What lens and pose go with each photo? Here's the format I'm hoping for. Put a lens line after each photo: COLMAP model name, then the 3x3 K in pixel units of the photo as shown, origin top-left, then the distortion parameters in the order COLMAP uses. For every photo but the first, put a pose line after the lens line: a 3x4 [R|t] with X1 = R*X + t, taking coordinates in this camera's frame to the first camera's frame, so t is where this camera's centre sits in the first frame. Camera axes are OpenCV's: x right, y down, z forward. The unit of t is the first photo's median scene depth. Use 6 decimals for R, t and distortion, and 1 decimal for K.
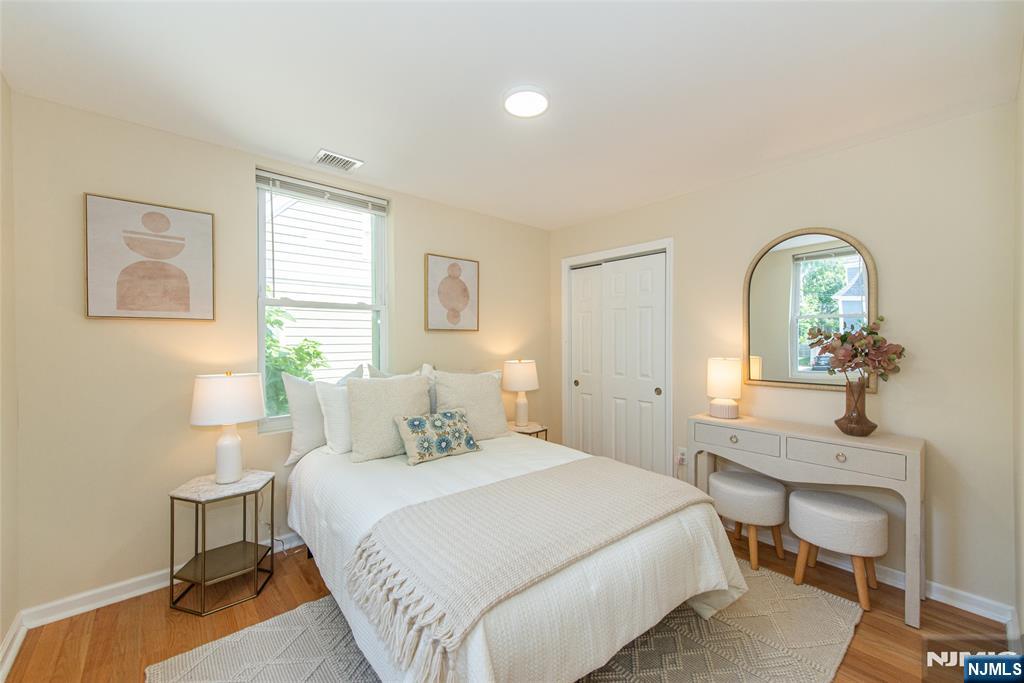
lens RADIAL K [[411.0, 0, 519.0], [0, 411.0, 338.8], [0, 0, 1]] dist [0.012044, -0.002266]
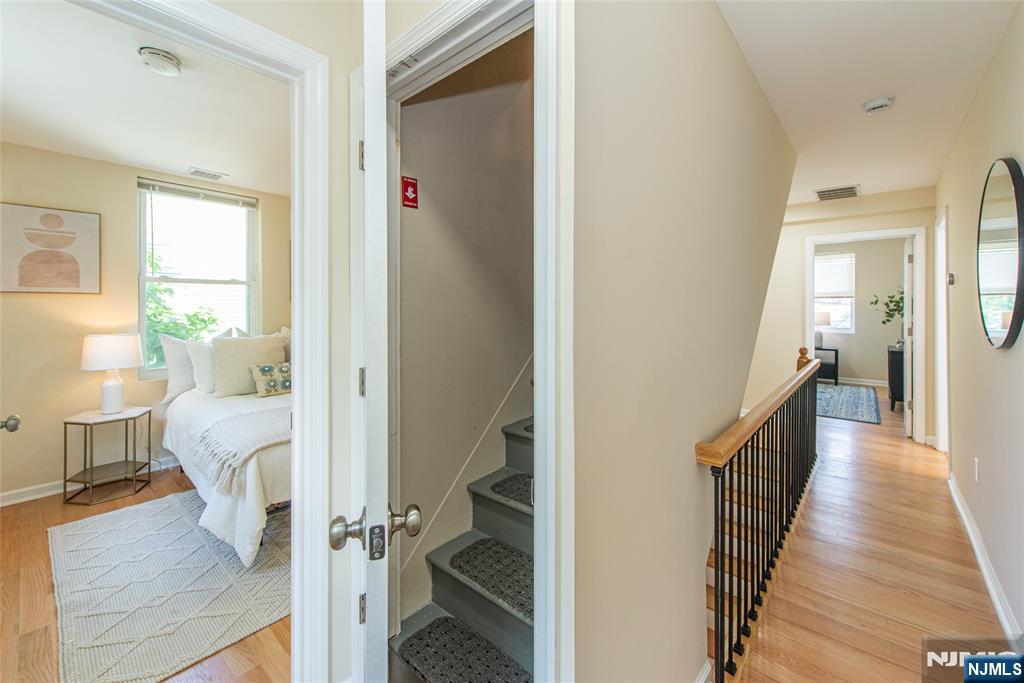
lens RADIAL K [[411.0, 0, 513.2], [0, 411.0, 306.1], [0, 0, 1]] dist [0.012044, -0.002266]
pose [[0.989135, 0.004551, 0.146943, 0.380796], [-0.004687, 0.999989, 0.000580, -0.012652], [-0.146939, -0.001262, 0.989145, -0.517385]]
